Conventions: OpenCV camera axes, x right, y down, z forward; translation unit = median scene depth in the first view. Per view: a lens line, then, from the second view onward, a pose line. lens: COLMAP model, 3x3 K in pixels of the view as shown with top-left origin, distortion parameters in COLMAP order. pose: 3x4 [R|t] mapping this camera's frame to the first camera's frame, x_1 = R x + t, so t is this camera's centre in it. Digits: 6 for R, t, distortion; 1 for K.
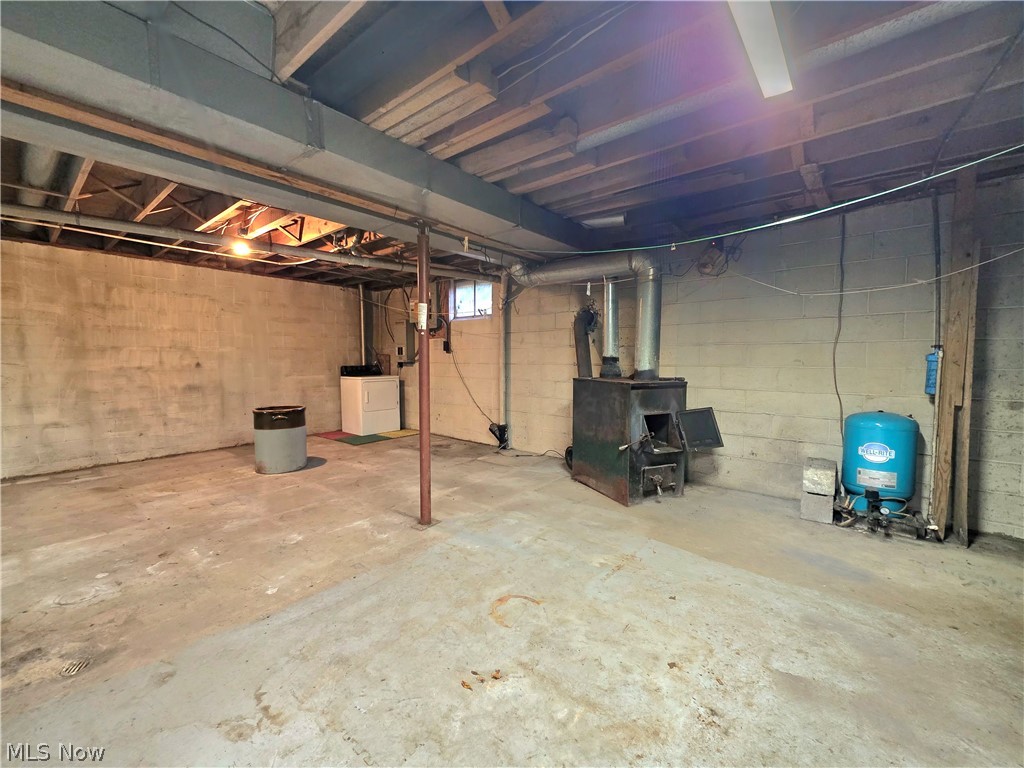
lens RADIAL K [[419.2, 0, 512.0], [0, 419.2, 384.0], [0, 0, 1]] dist [0.002298, 0.000106]
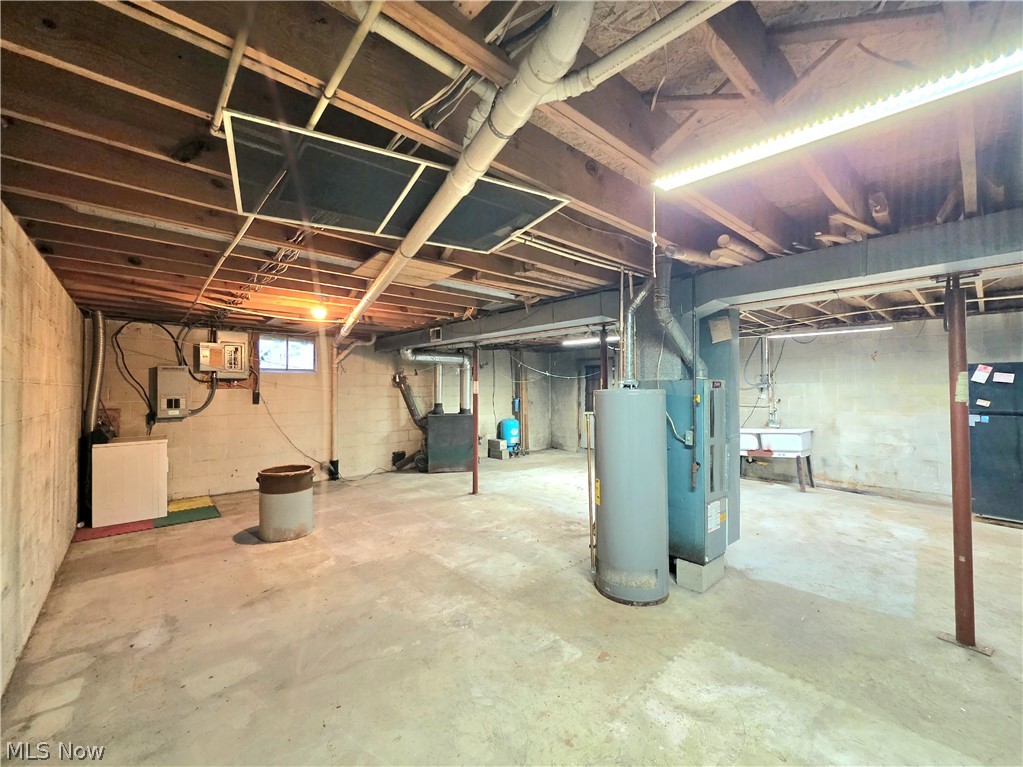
lens RADIAL K [[426.0, 0, 511.5], [0, 426.0, 383.5], [0, 0, 1]] dist [-0.001401, -0.000203]
pose [[0.146679, 0.009128, 0.989142, -1.949775], [0.069573, 0.997386, -0.019521, -0.111377], [-0.986734, 0.071680, 0.145661, 0.469307]]
